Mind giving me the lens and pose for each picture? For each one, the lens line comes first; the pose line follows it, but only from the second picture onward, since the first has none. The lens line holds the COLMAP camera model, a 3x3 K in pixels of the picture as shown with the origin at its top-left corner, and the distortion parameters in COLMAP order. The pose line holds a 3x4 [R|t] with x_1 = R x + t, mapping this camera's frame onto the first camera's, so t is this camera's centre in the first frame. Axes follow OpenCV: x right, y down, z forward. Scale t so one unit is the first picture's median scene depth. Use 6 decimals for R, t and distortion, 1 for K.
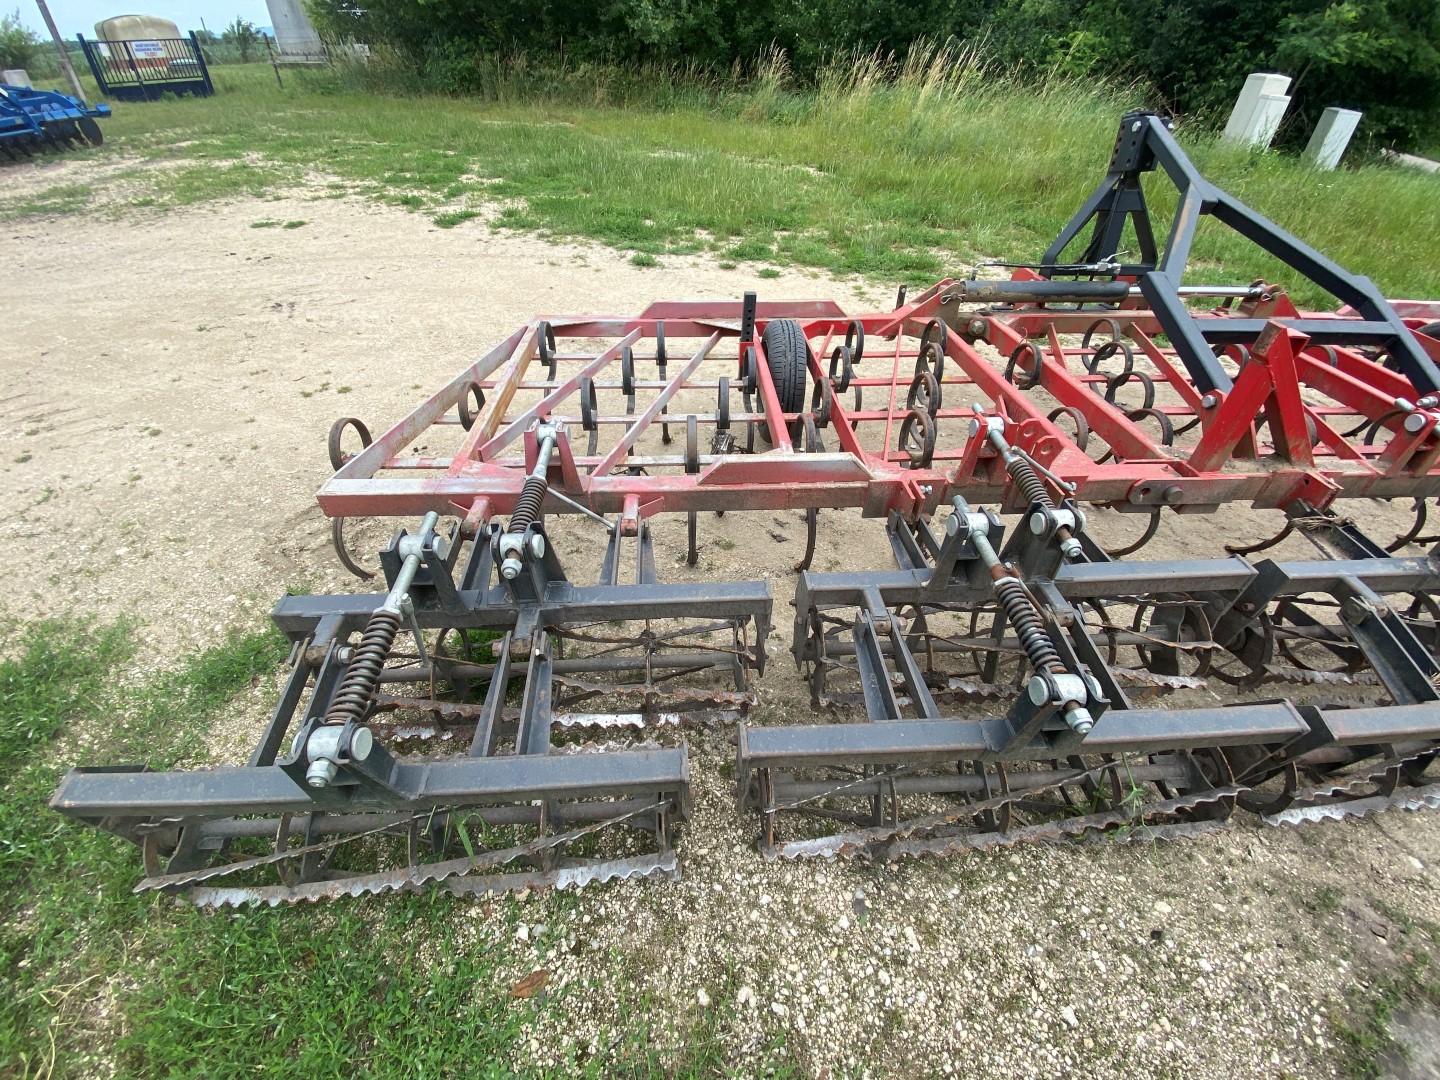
lens RADIAL K [[573.0, 0, 720.0], [0, 573.0, 540.0], [0, 0, 1]] dist [0.017971, -0.017773]
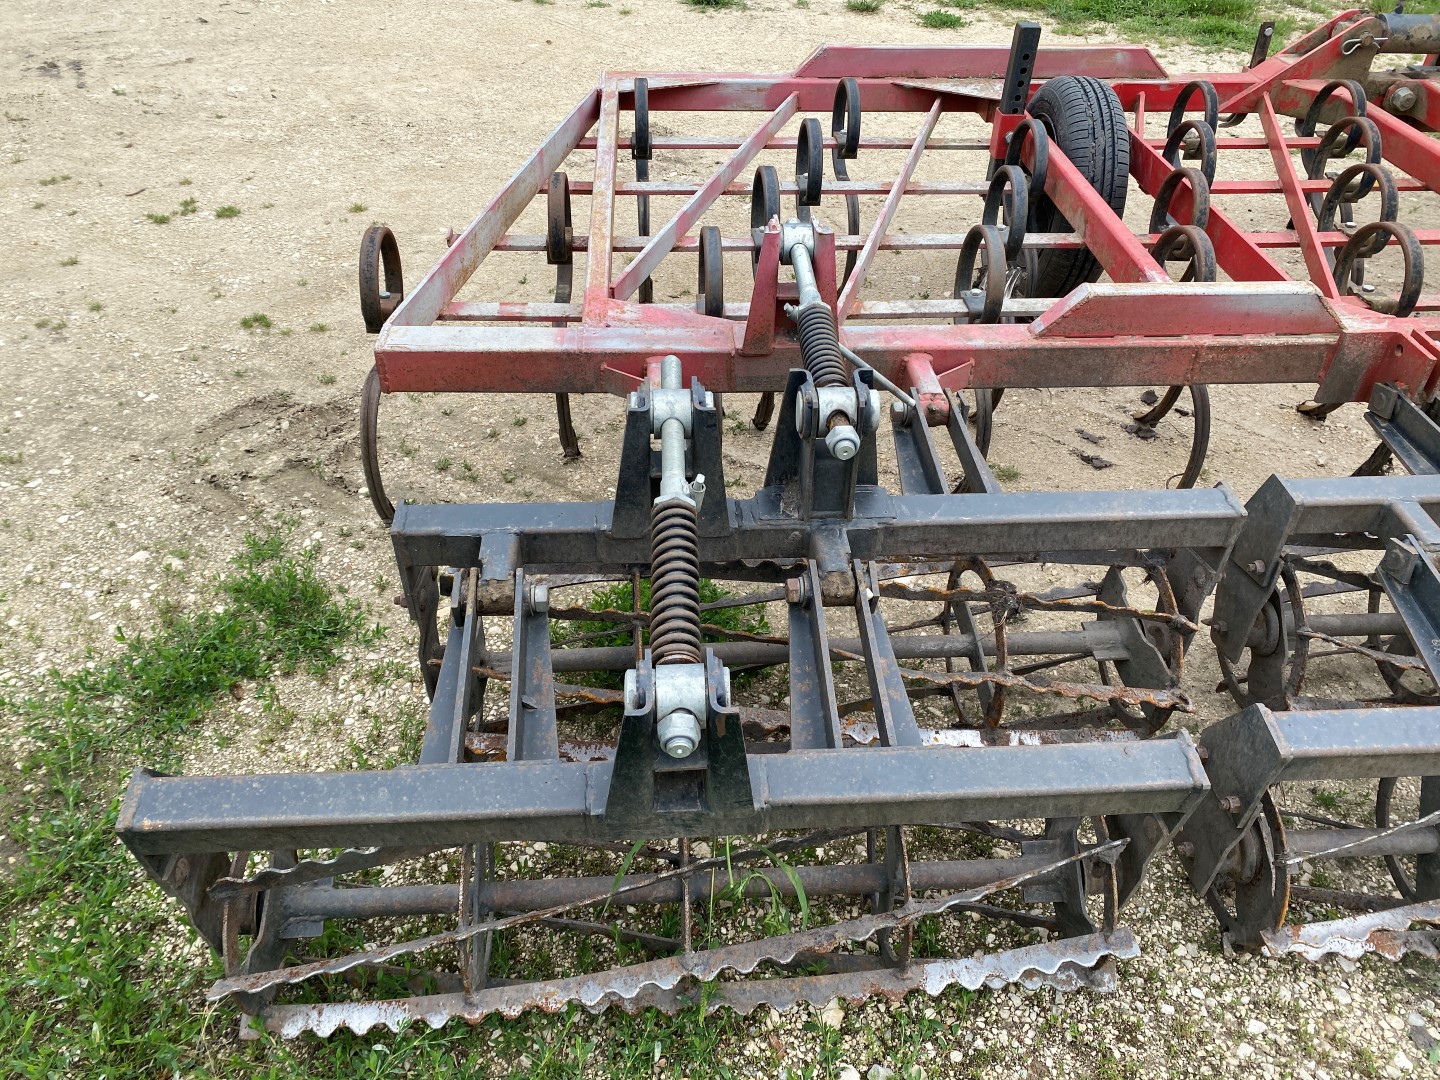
lens RADIAL K [[1083.7, 0, 731.0], [0, 1083.7, 553.5], [0, 0, 1]] dist [0.014253, -0.008175]
pose [[0.999919, 0.001976, 0.012600, -0.232302], [-0.001954, 0.999997, -0.001689, 0.077573], [-0.012604, 0.001665, 0.999919, -0.041793]]
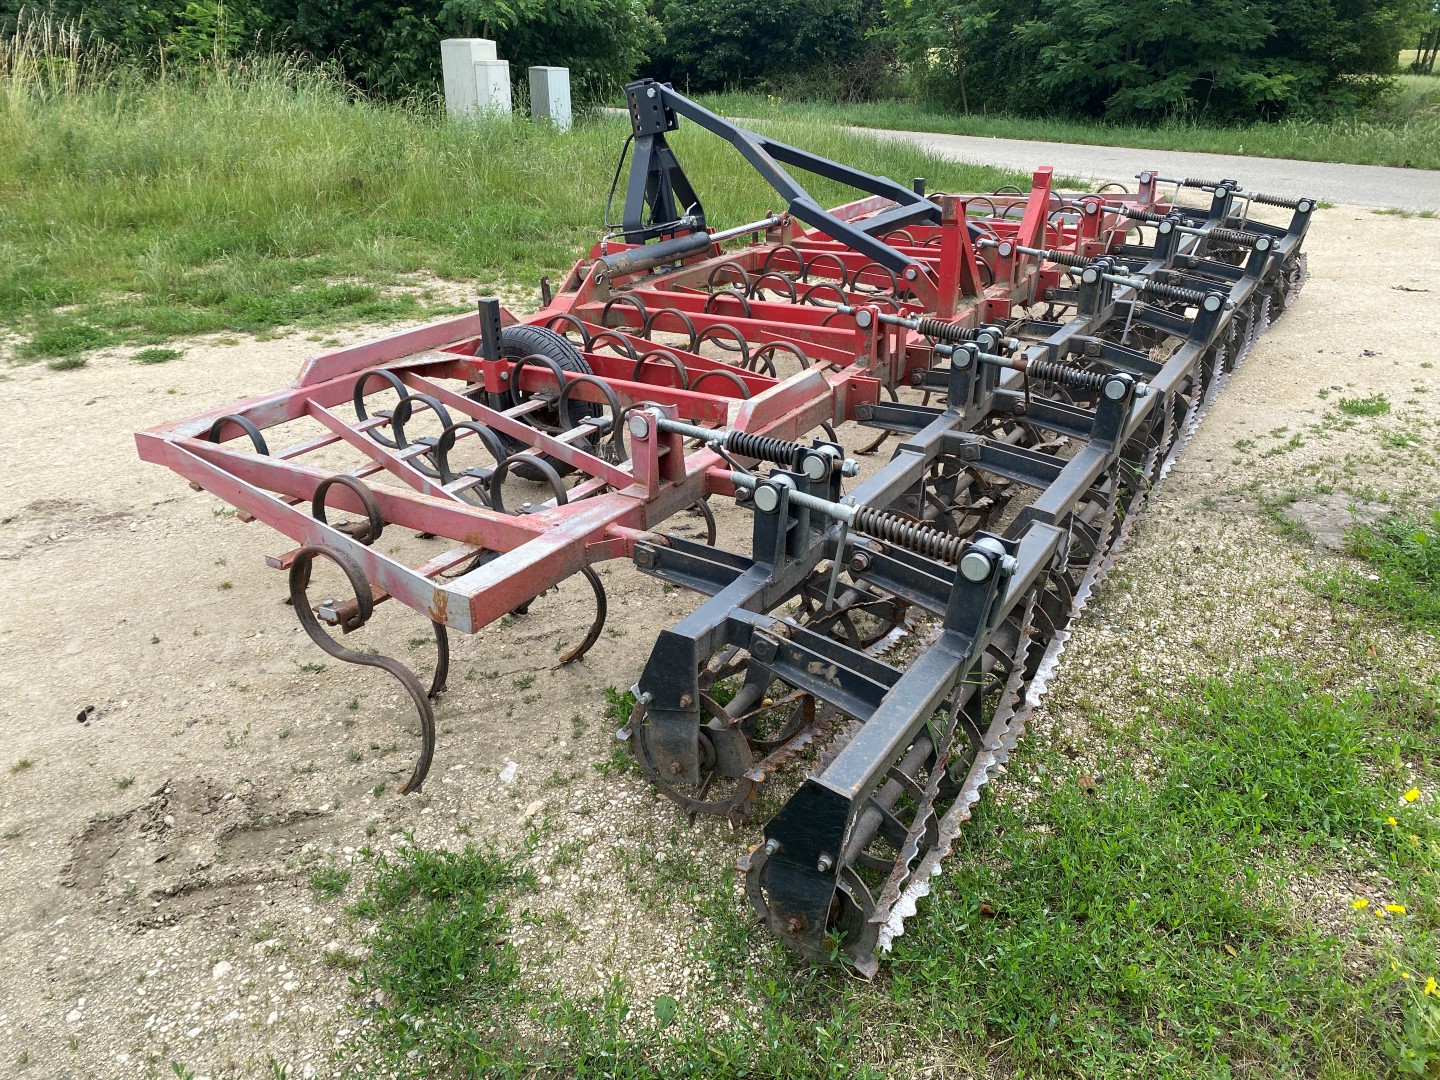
lens RADIAL K [[1103.1, 0, 720.7], [0, 1103.1, 544.3], [0, 0, 1]] dist [0.011964, -0.005638]
pose [[0.562843, -0.359404, 0.744336, -0.944708], [0.543261, 0.839547, -0.005419, 0.022951], [-0.622957, 0.407419, 0.667783, -0.052854]]
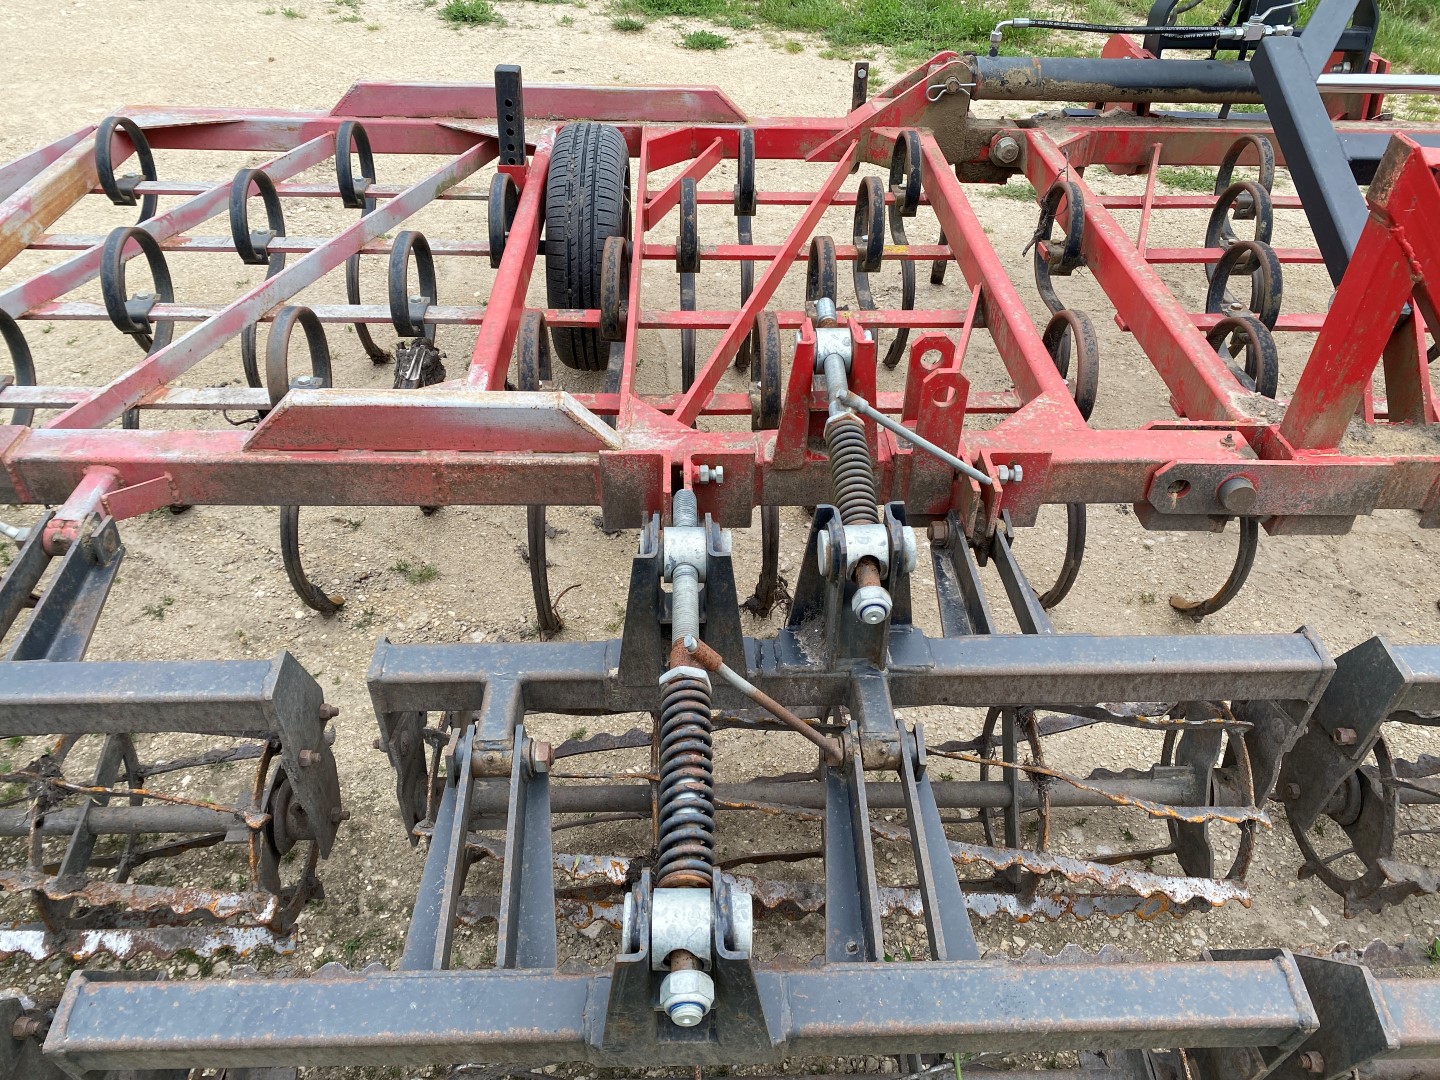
lens RADIAL K [[1094.7, 0, 733.6], [0, 1094.7, 541.5], [0, 0, 1]] dist [0.017401, -0.010600]
pose [[0.999632, 0.024735, -0.011141, 0.252973], [-0.024876, 0.999610, -0.012667, -0.012173], [0.010824, 0.012939, 0.999858, 0.052635]]
